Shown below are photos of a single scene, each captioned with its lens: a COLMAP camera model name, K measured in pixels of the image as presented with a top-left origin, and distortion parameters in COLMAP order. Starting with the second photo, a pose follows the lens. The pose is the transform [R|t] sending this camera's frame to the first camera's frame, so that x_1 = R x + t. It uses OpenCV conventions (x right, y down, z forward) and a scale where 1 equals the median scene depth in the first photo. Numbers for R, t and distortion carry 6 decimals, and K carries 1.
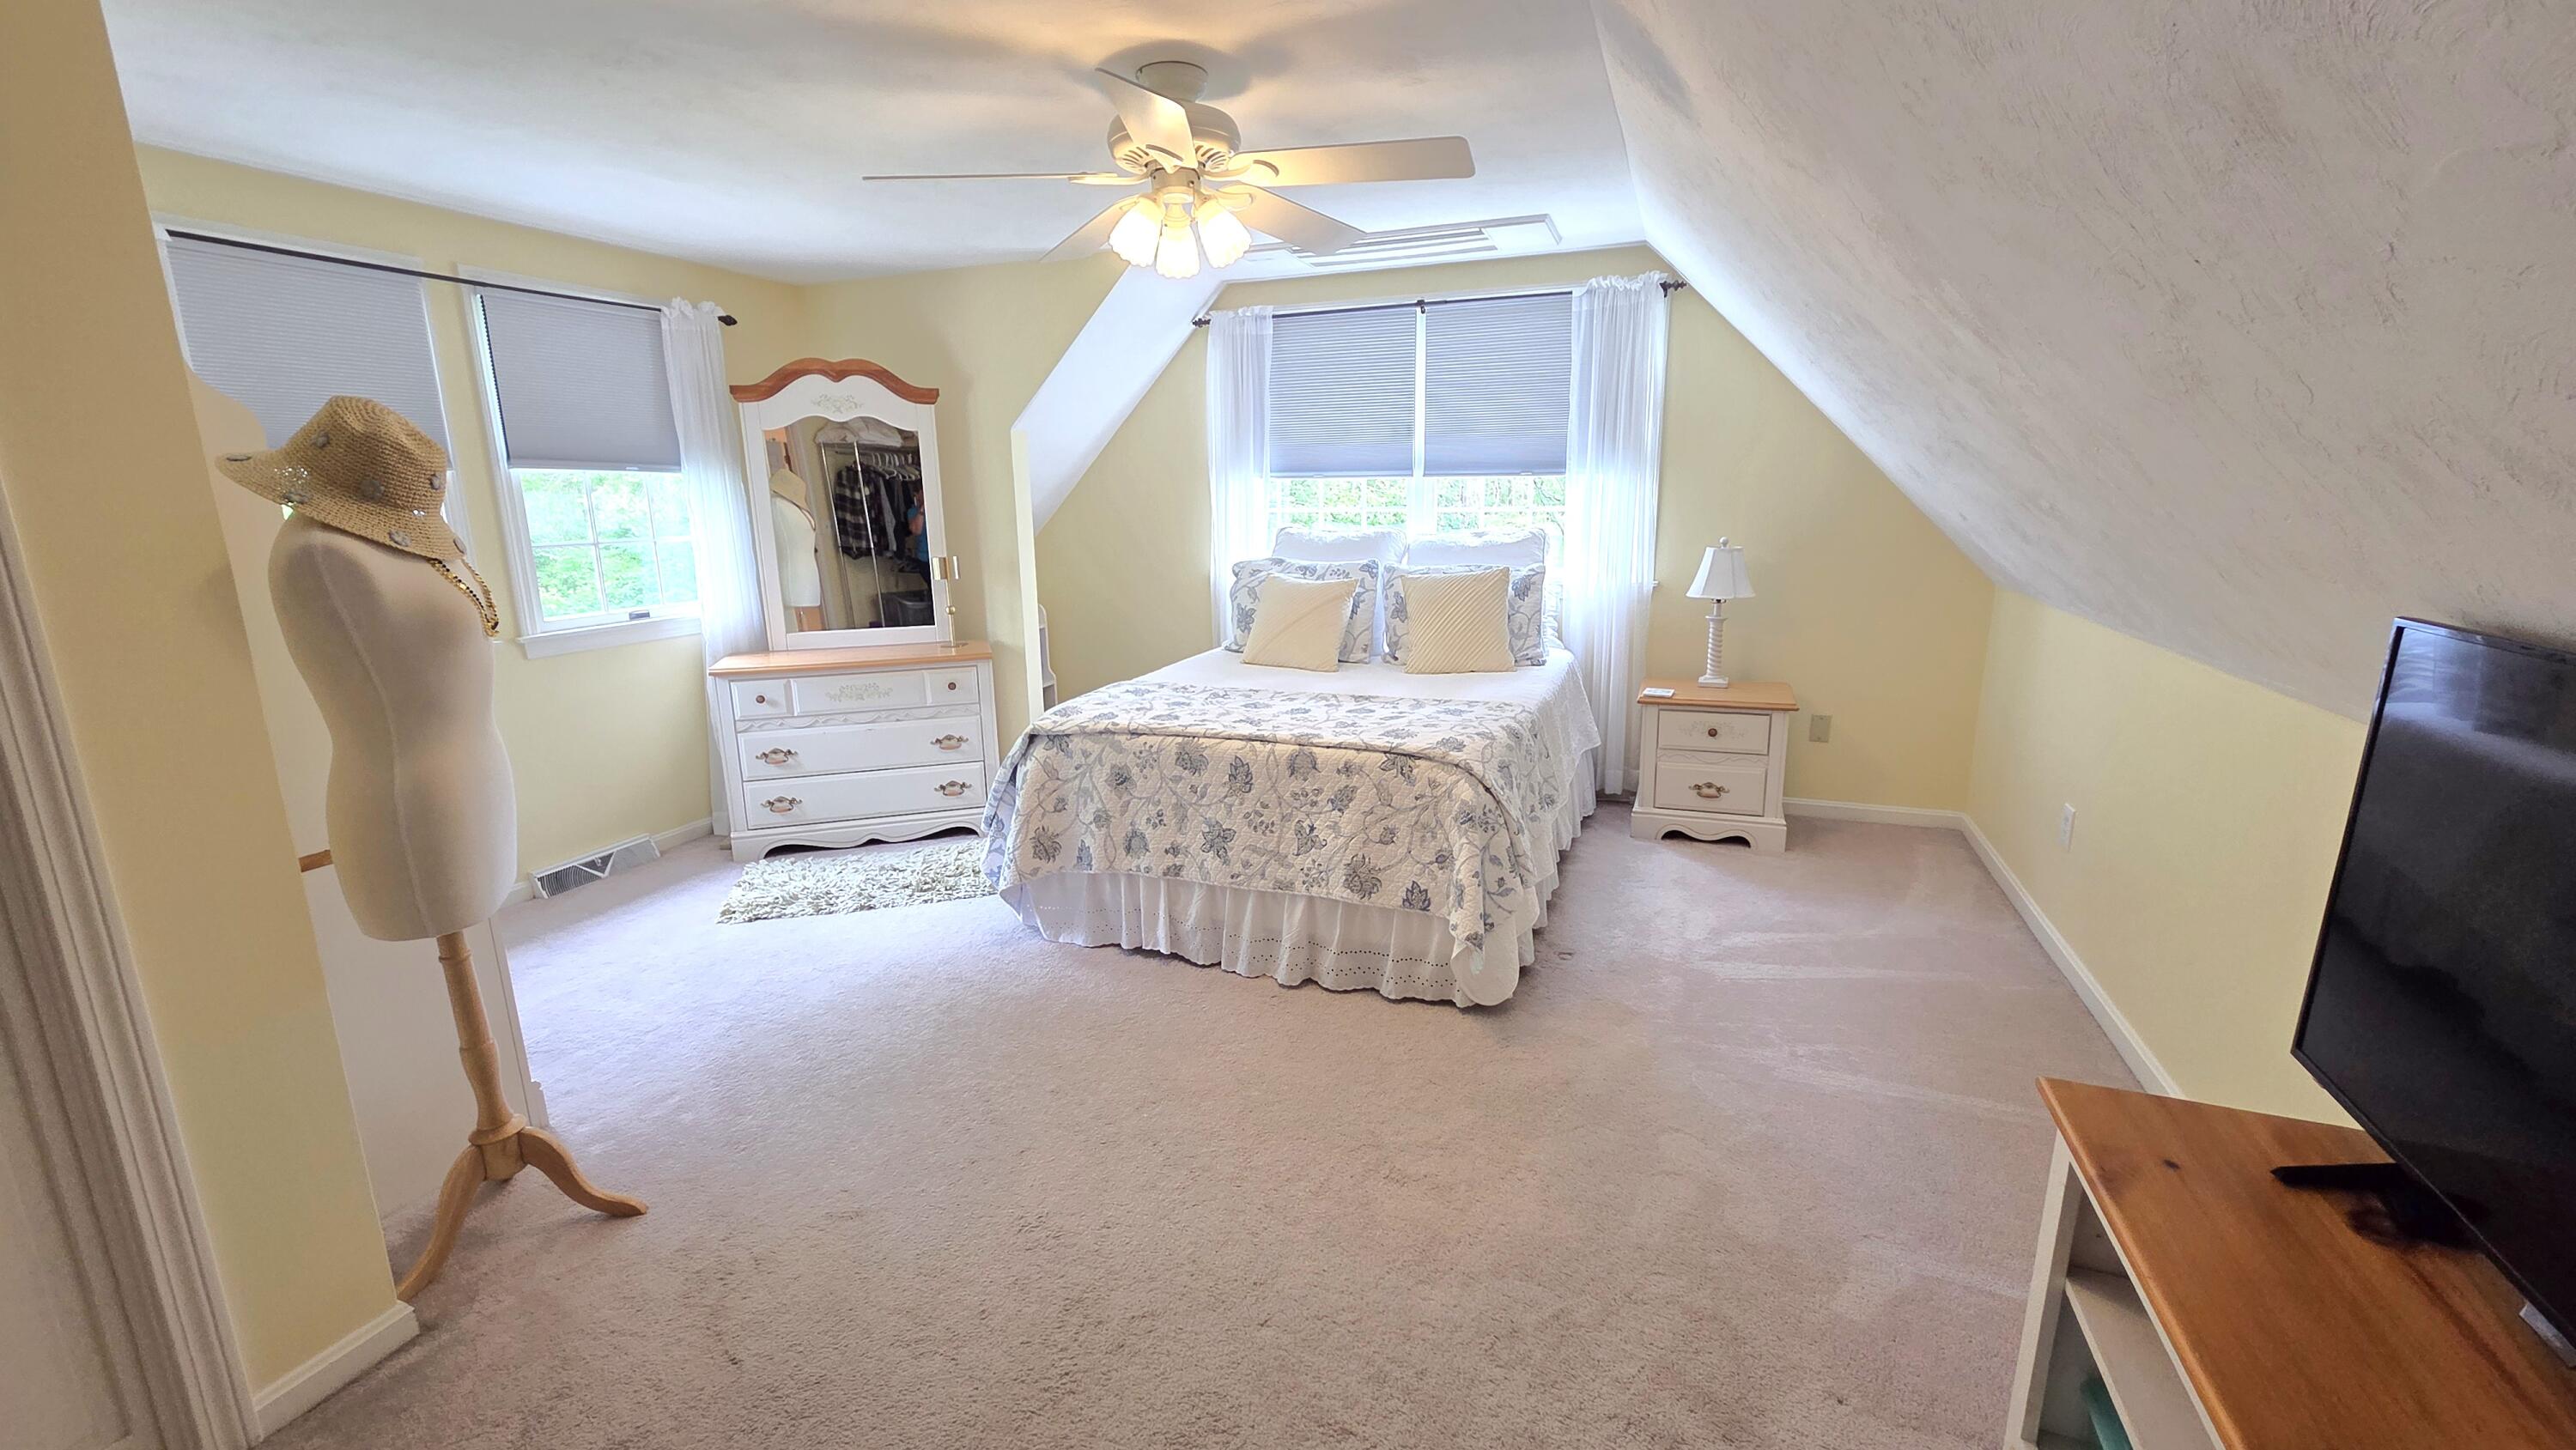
lens RADIAL K [[1058.4, 0, 1288.3], [0, 1058.4, 728.0], [0, 0, 1]] dist [0.005818, -0.001508]
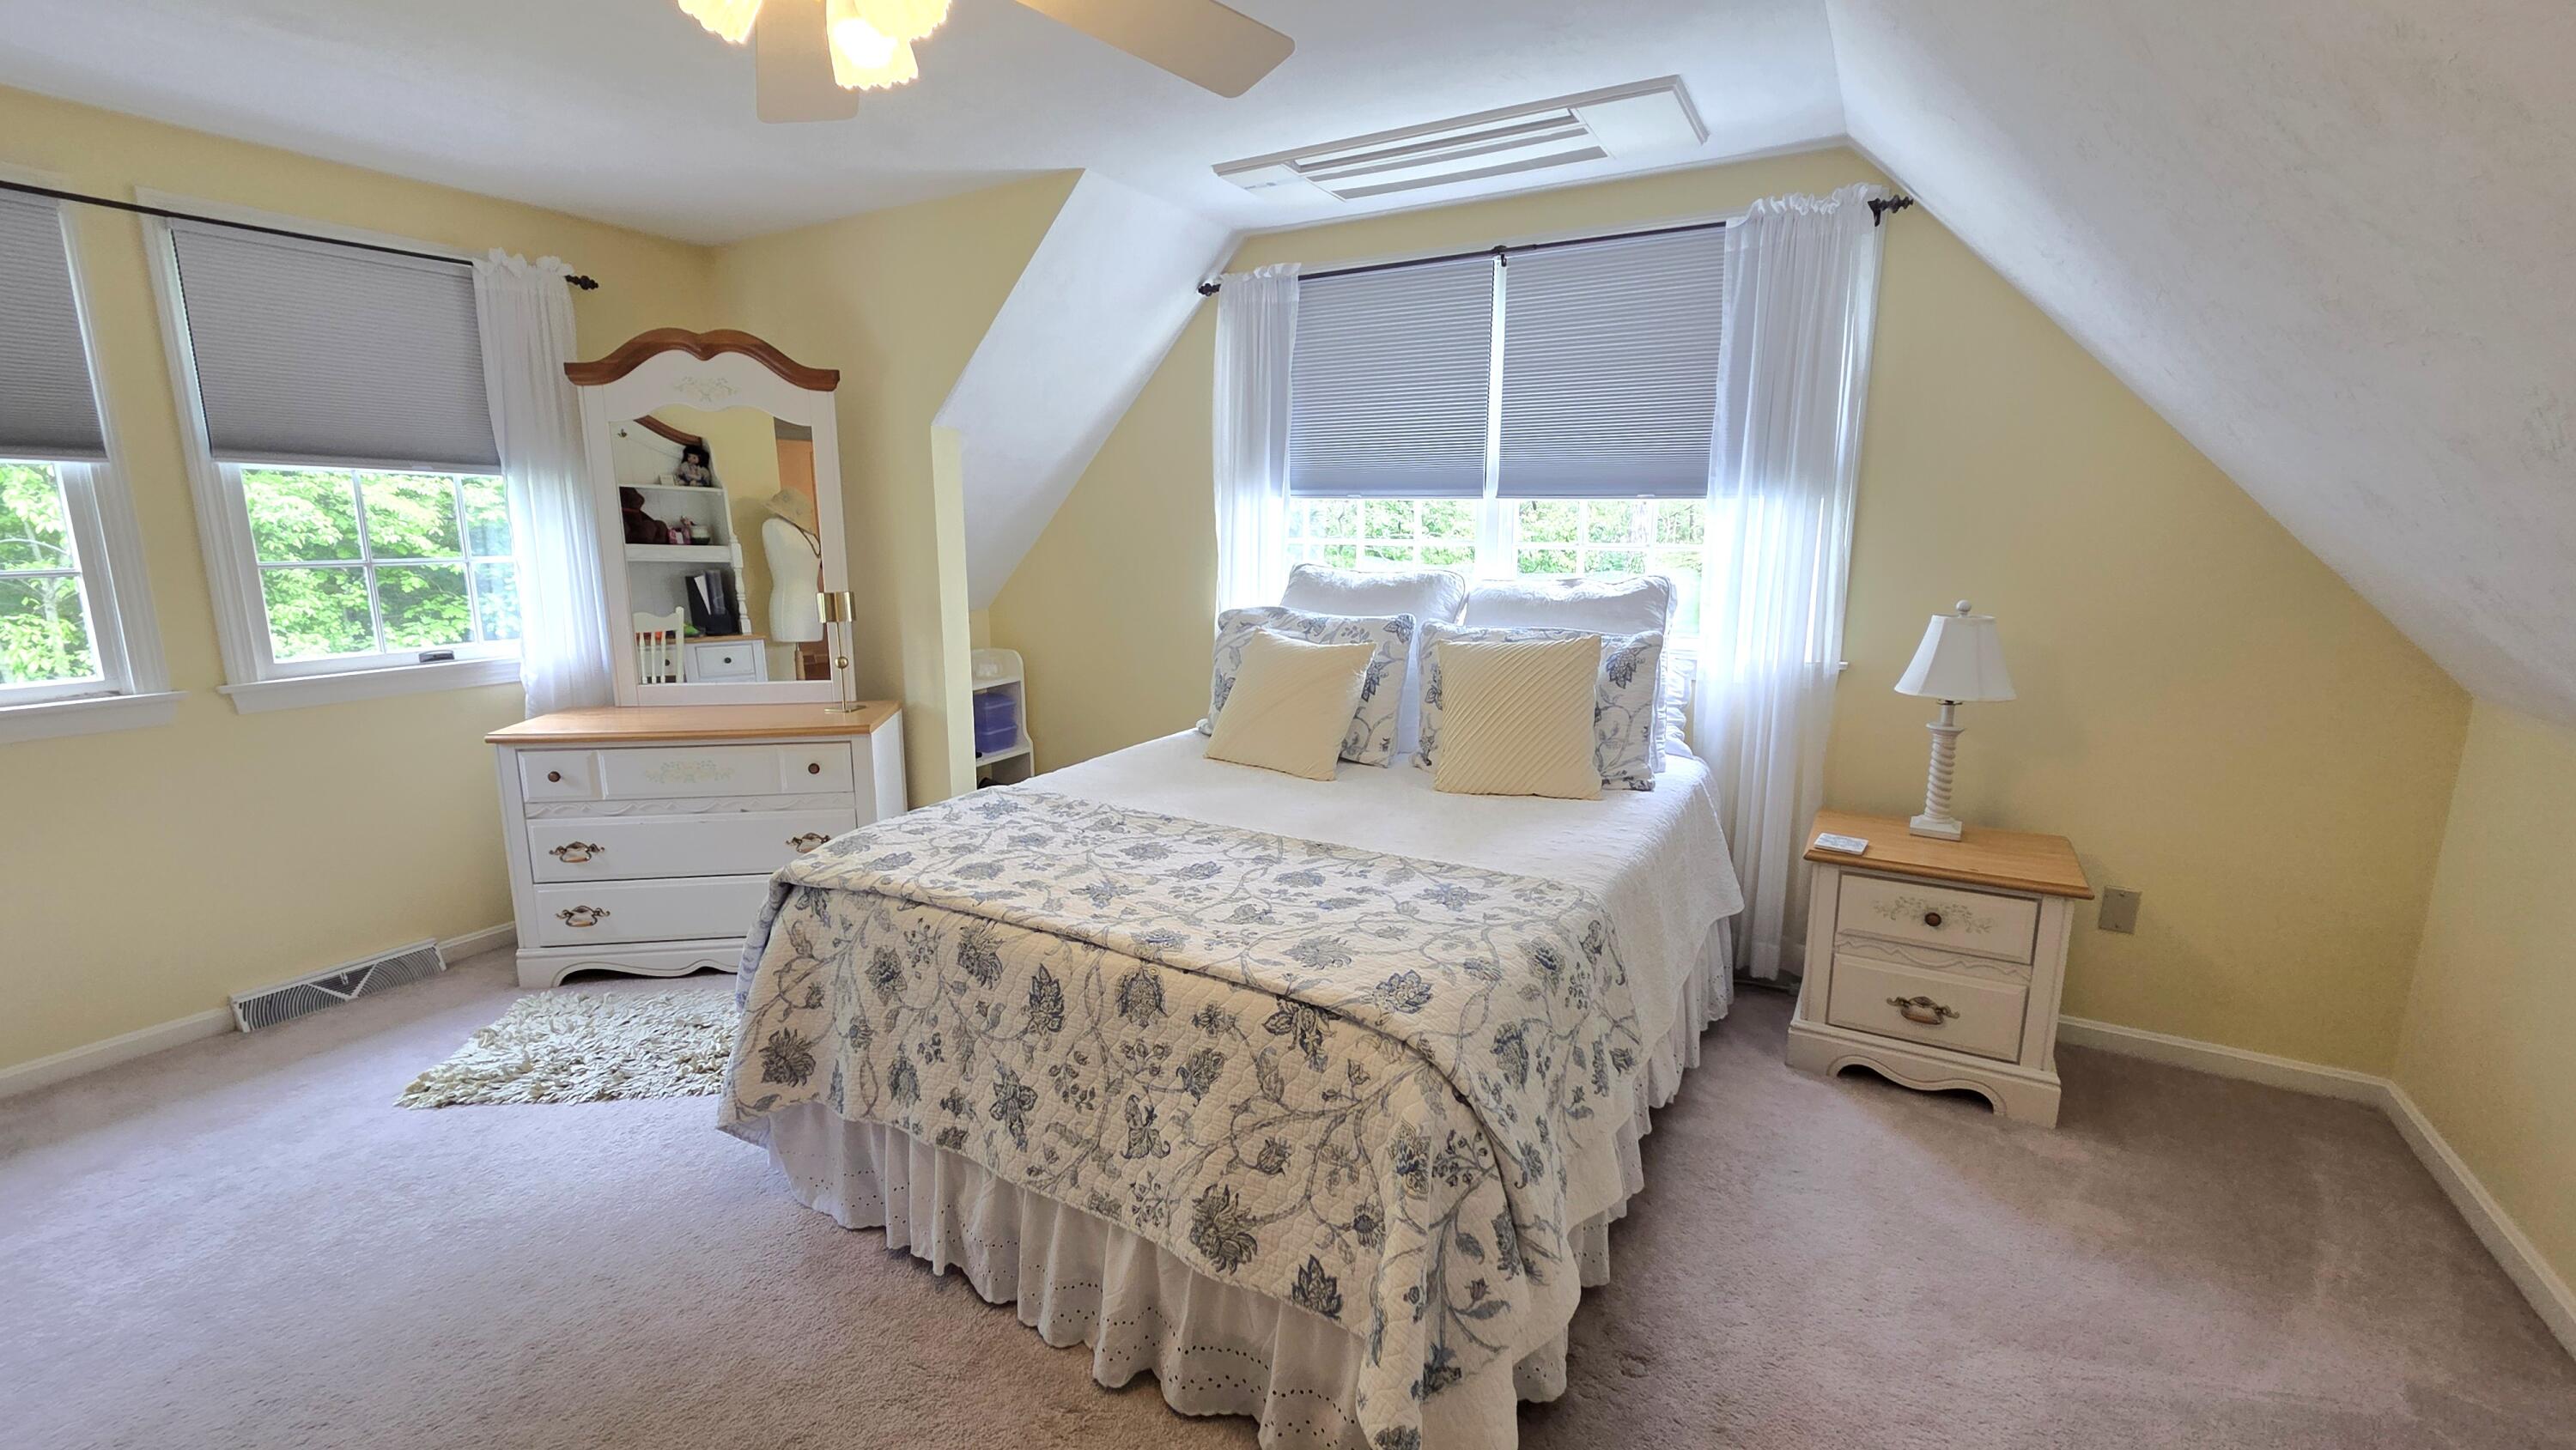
lens RADIAL K [[1058.4, 0, 1286.0], [0, 1058.4, 721.1], [0, 0, 1]] dist [0.005818, -0.001508]
pose [[0.986672, 0.049320, -0.155069, 0.121015], [-0.054351, 0.998119, -0.028371, -0.071060], [0.153378, 0.036421, 0.987496, 0.331816]]
